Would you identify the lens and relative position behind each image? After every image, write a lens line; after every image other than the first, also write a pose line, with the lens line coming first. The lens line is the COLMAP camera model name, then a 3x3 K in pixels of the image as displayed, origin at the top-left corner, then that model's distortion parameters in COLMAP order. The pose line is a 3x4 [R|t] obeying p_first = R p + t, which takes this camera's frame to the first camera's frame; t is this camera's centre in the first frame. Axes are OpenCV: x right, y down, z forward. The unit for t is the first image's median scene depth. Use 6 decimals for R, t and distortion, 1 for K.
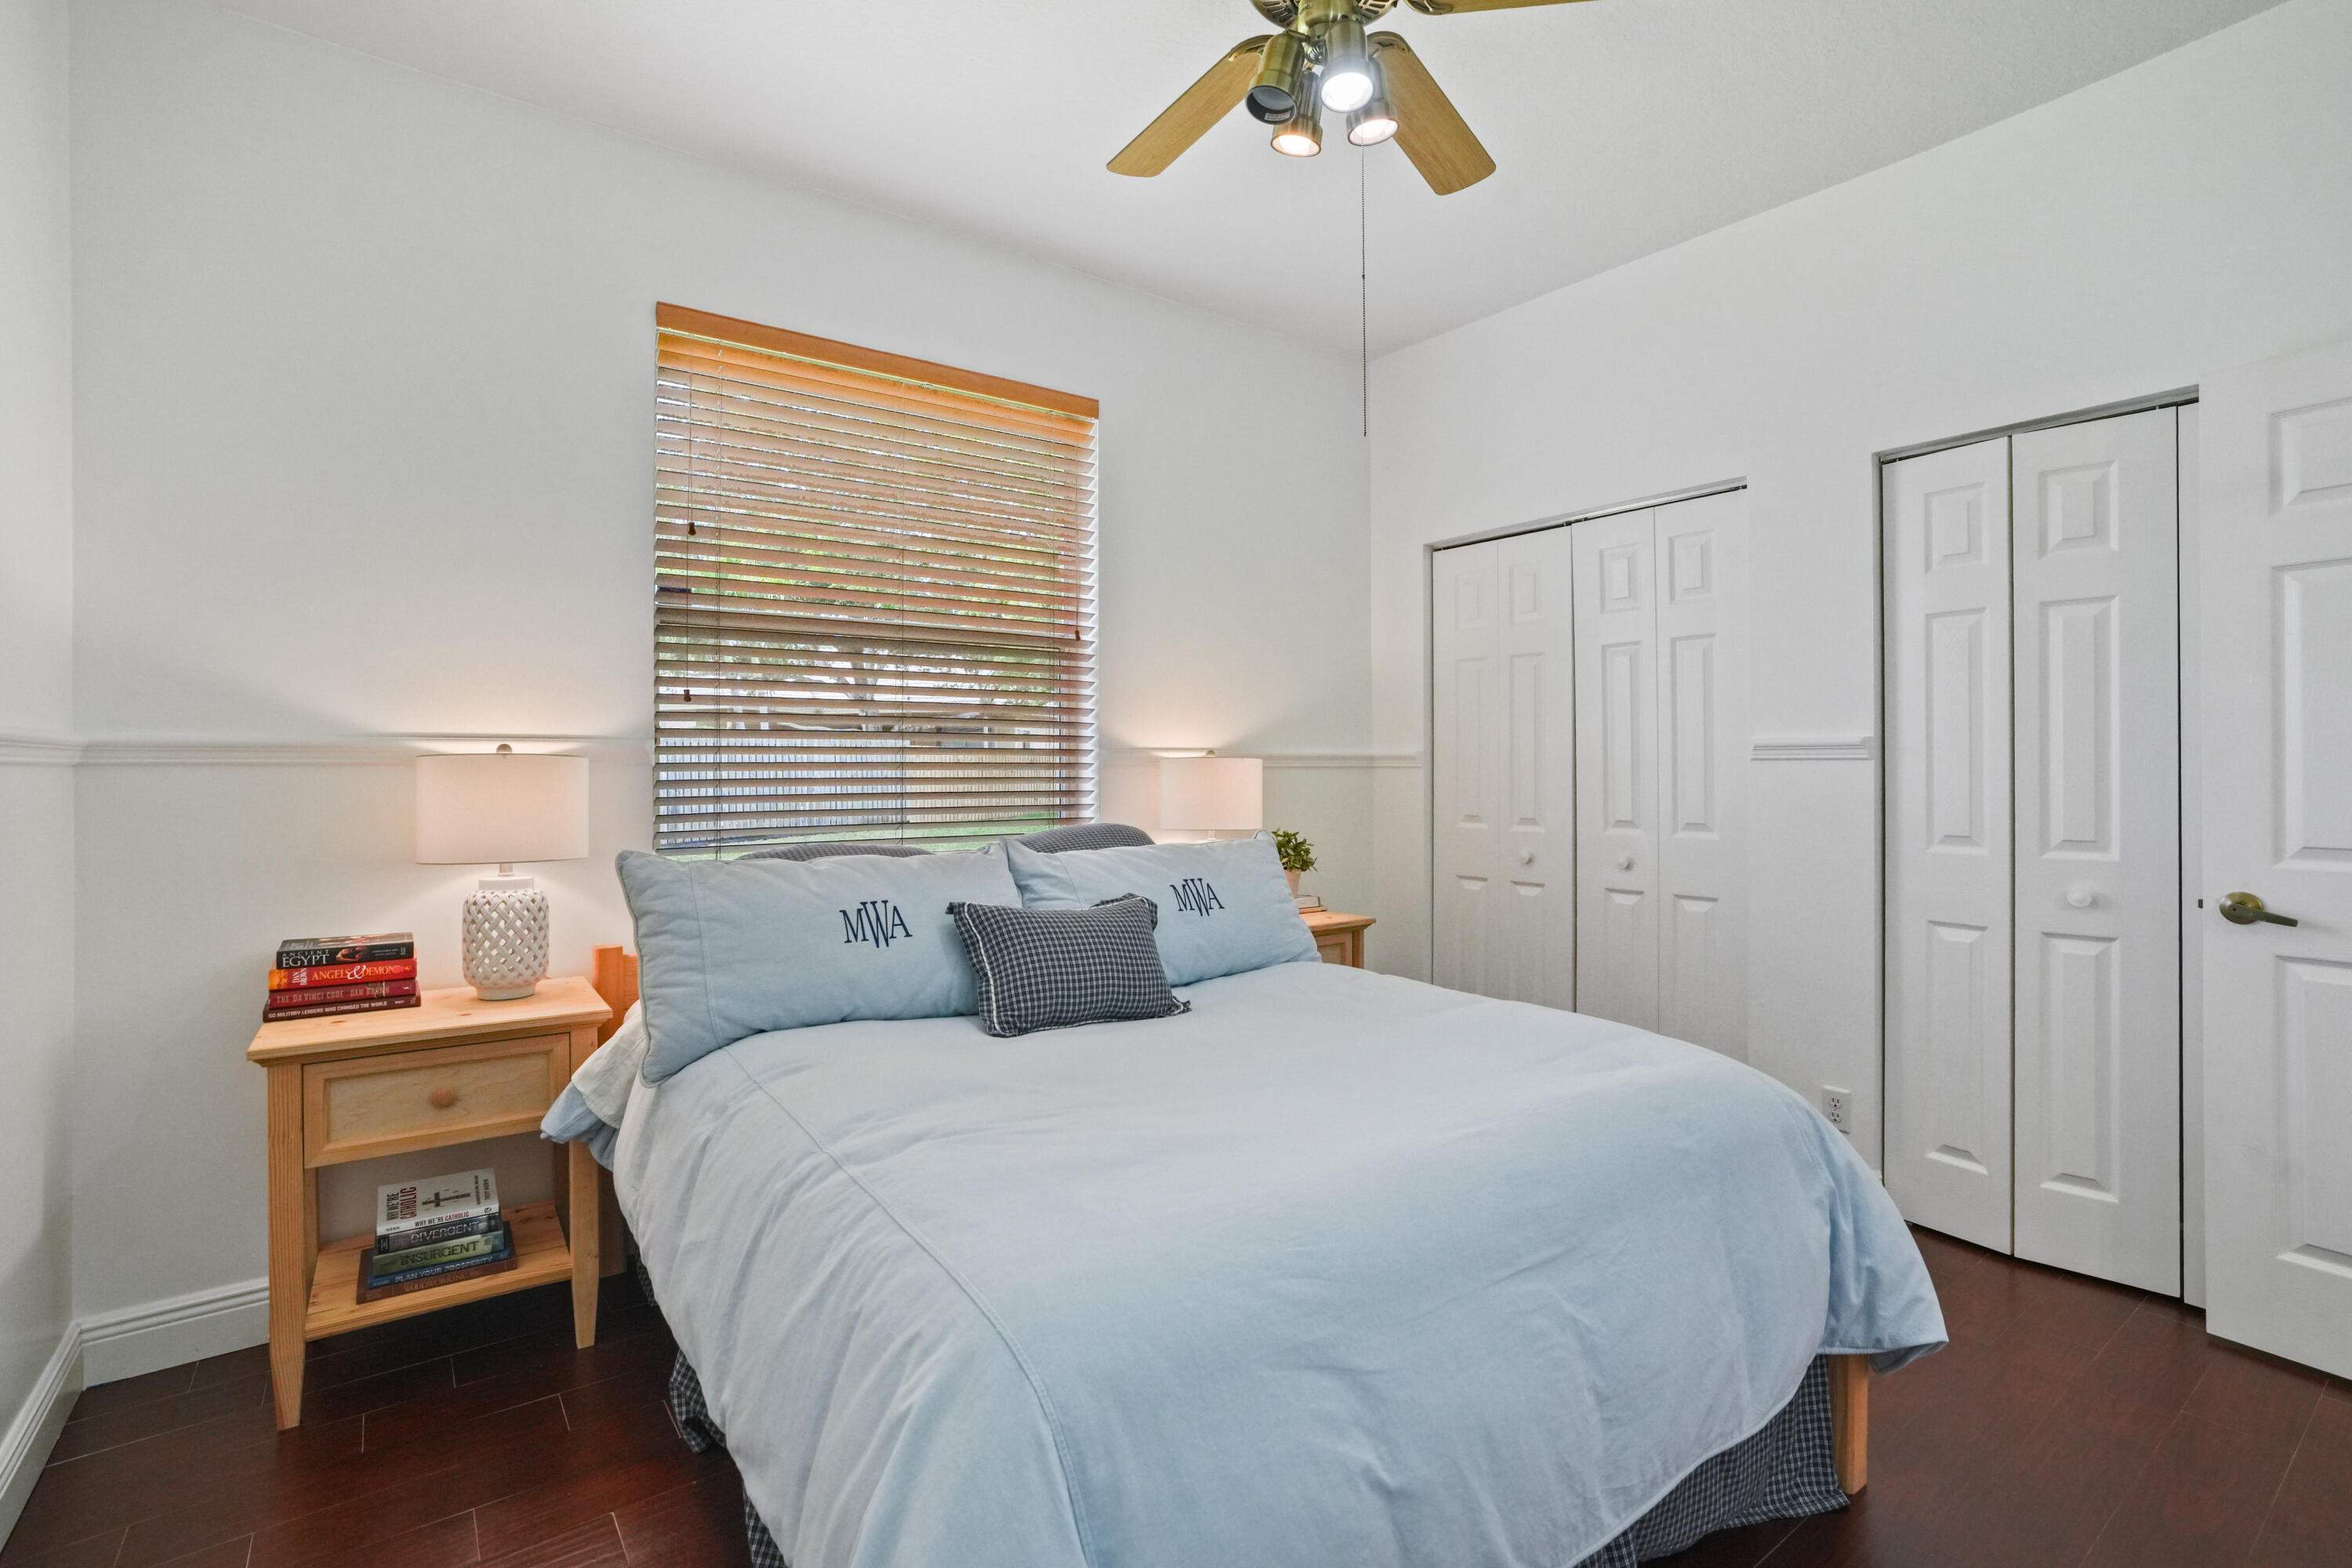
lens RADIAL K [[1073.8, 0, 1170.9], [0, 1073.8, 783.4], [0, 0, 1]] dist [-0.066214, 0.027633]
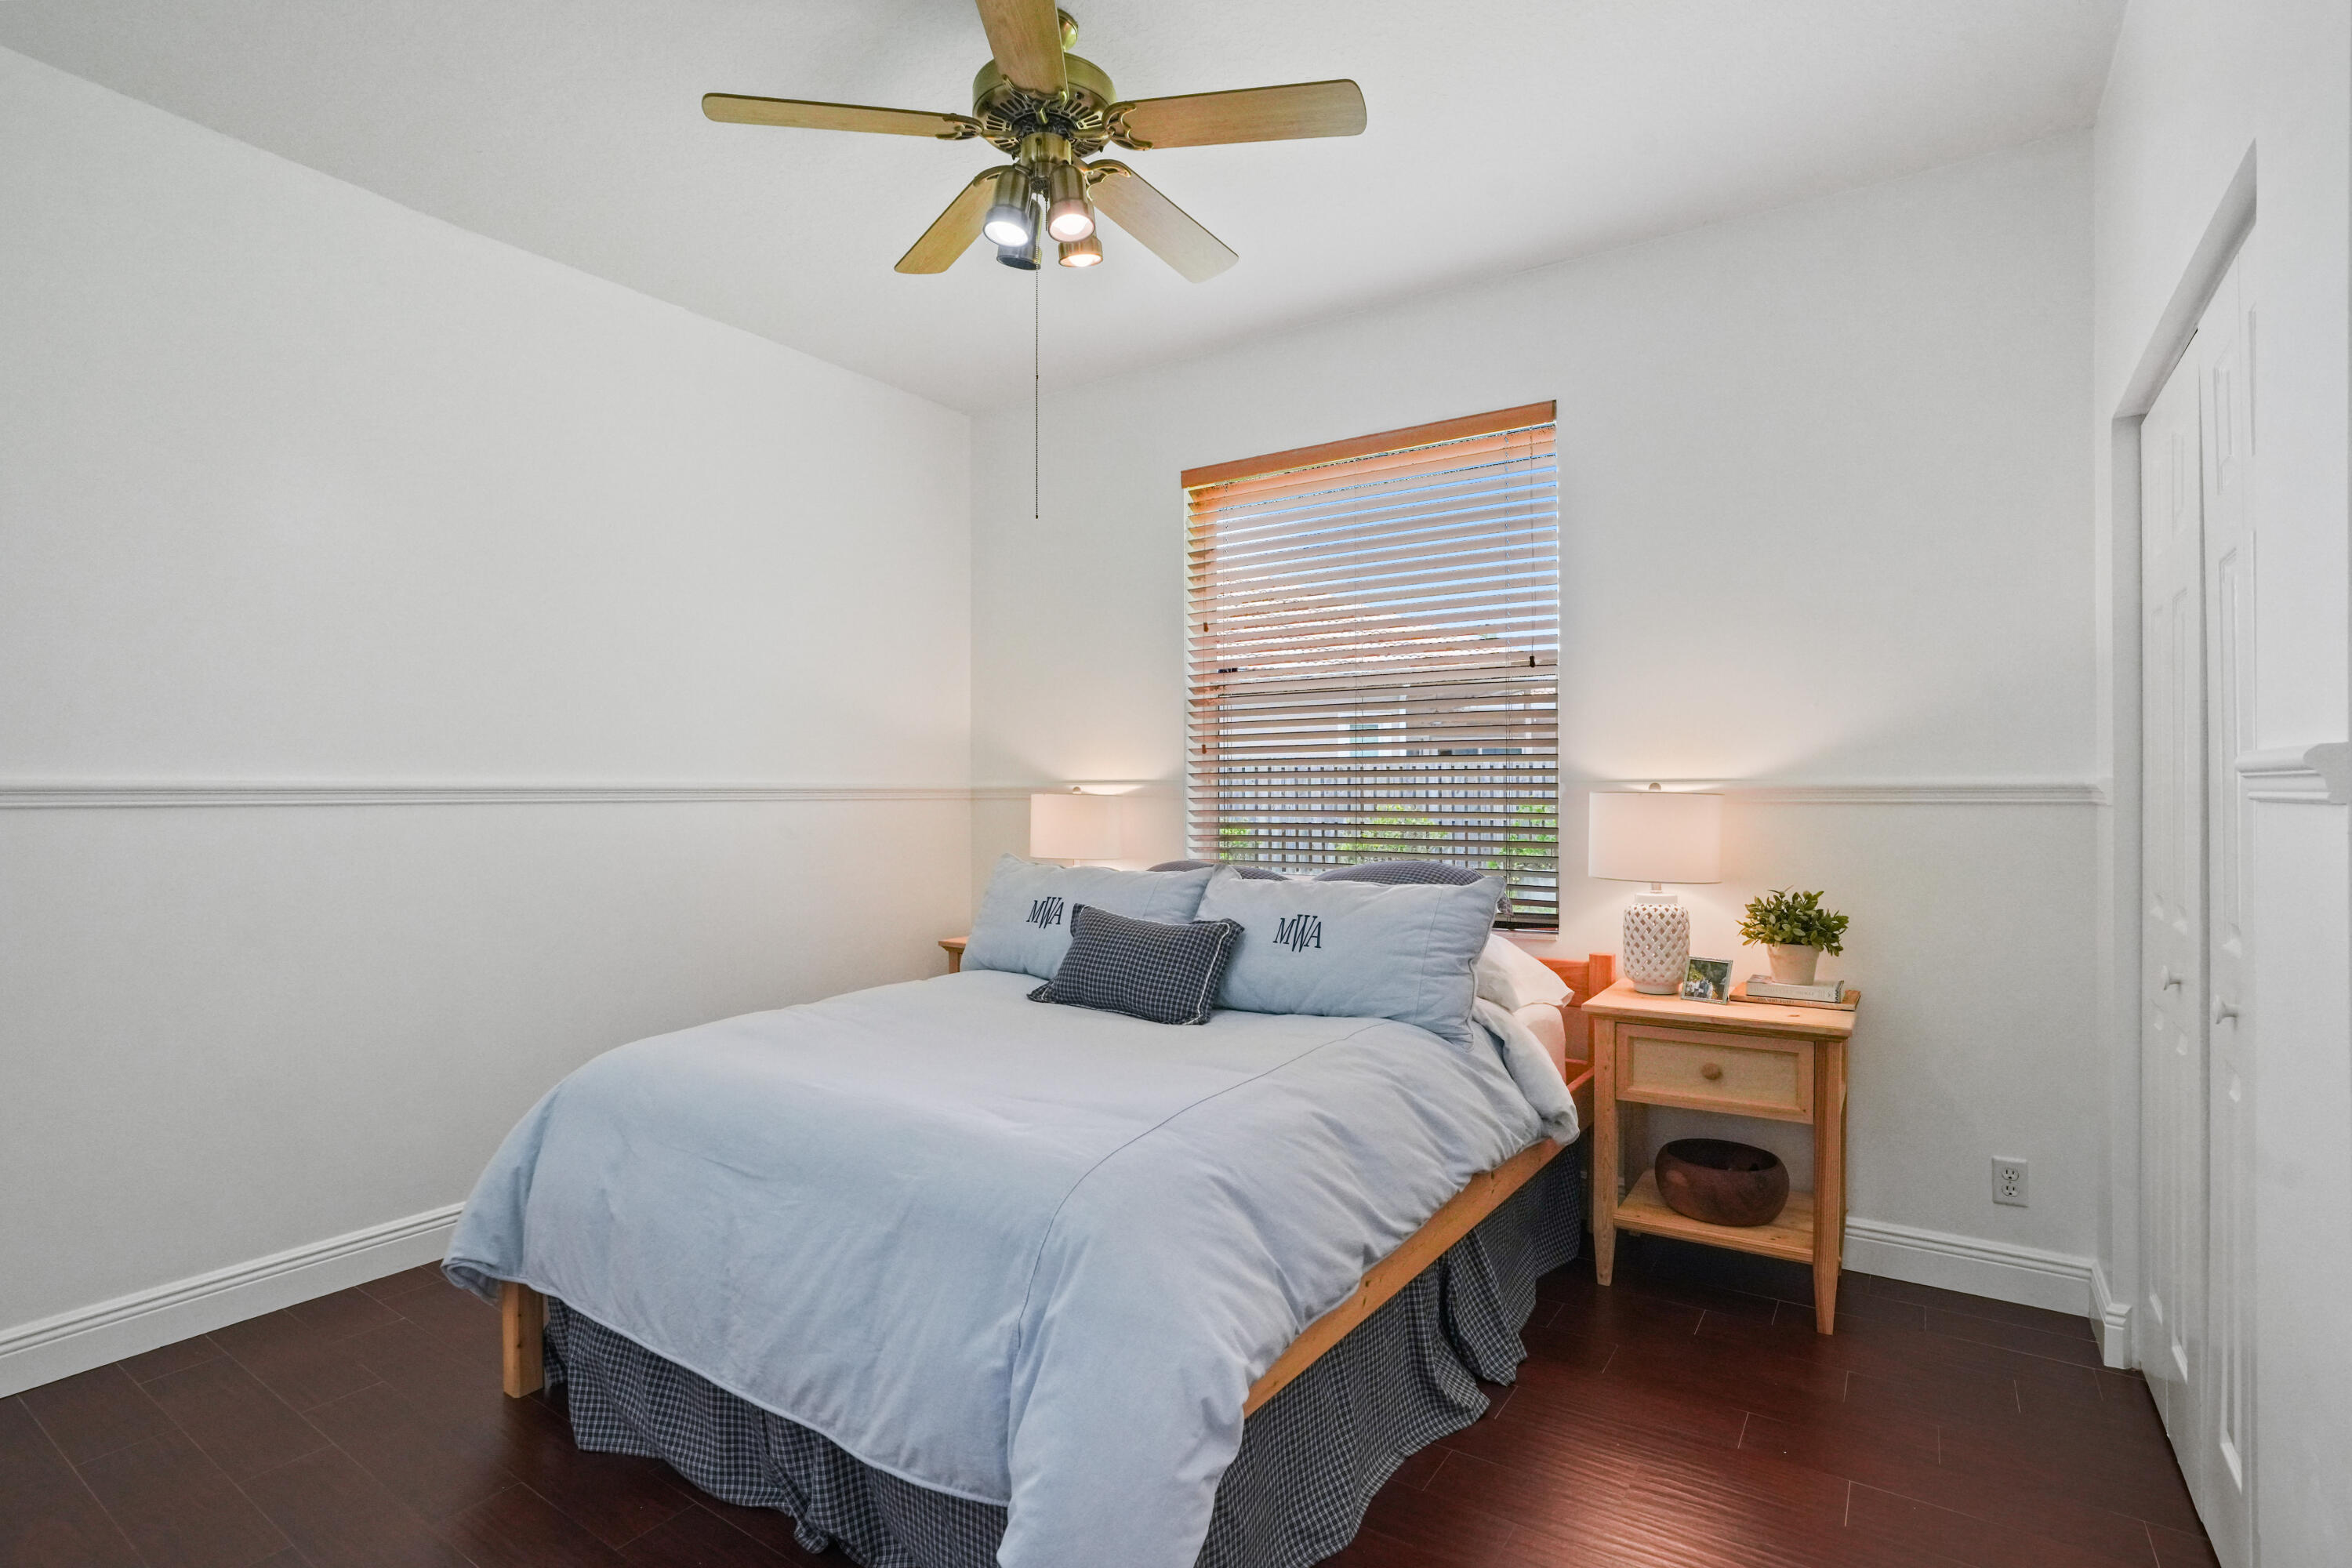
lens RADIAL K [[1073.8, 0, 1170.9], [0, 1073.8, 783.4], [0, 0, 1]] dist [-0.066214, 0.027633]
pose [[0.354762, -0.008457, -0.934918, 0.959003], [-0.010193, 0.999865, -0.012913, -0.022108], [0.934901, 0.014110, 0.354628, 0.533268]]
